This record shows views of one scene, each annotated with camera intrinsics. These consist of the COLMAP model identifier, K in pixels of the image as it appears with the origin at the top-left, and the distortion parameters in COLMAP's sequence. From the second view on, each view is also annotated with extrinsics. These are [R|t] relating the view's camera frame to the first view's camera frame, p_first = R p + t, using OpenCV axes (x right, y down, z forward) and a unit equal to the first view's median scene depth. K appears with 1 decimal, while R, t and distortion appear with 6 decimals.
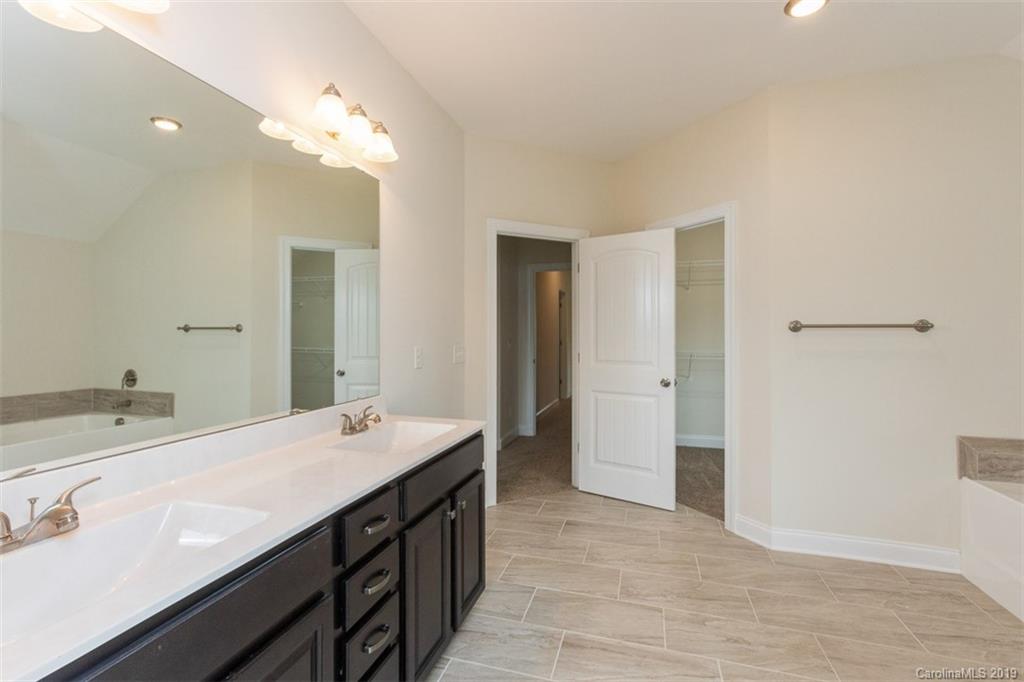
lens RADIAL K [[473.6, 0, 498.0], [0, 473.6, 317.8], [0, 0, 1]] dist [-0.005031, 0.005058]
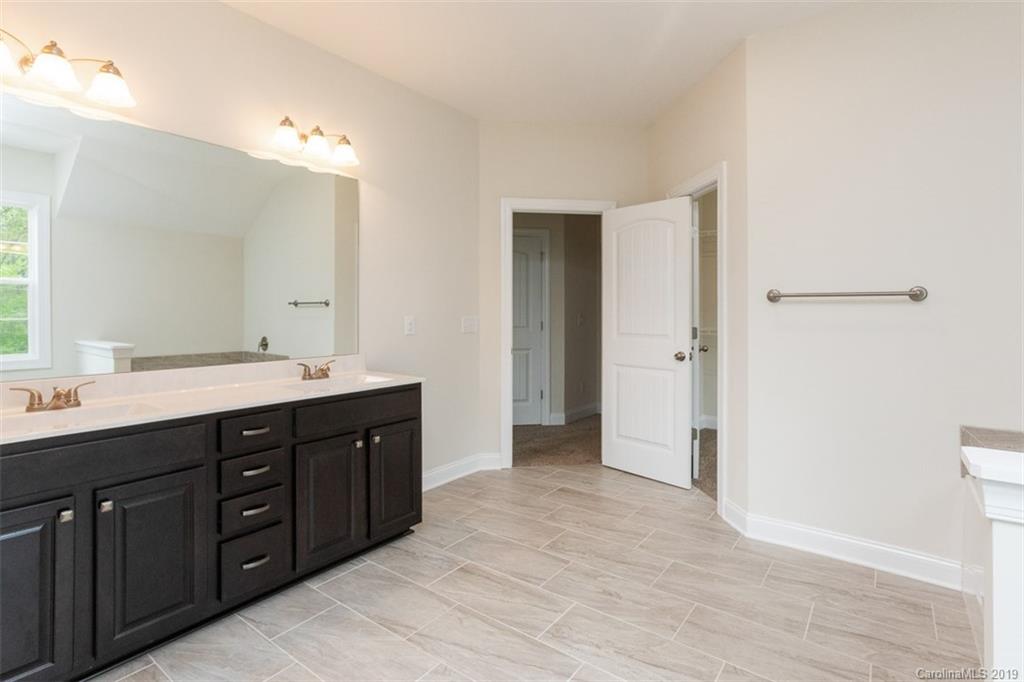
lens RADIAL K [[534.5, 0, 538.8], [0, 534.5, 293.0], [0, 0, 1]] dist [-0.000144, 0.000260]
pose [[0.941612, -0.011124, -0.336517, 0.574859], [0.009427, 0.999933, -0.006676, 0.015681], [0.336569, 0.003114, 0.941654, -0.131190]]
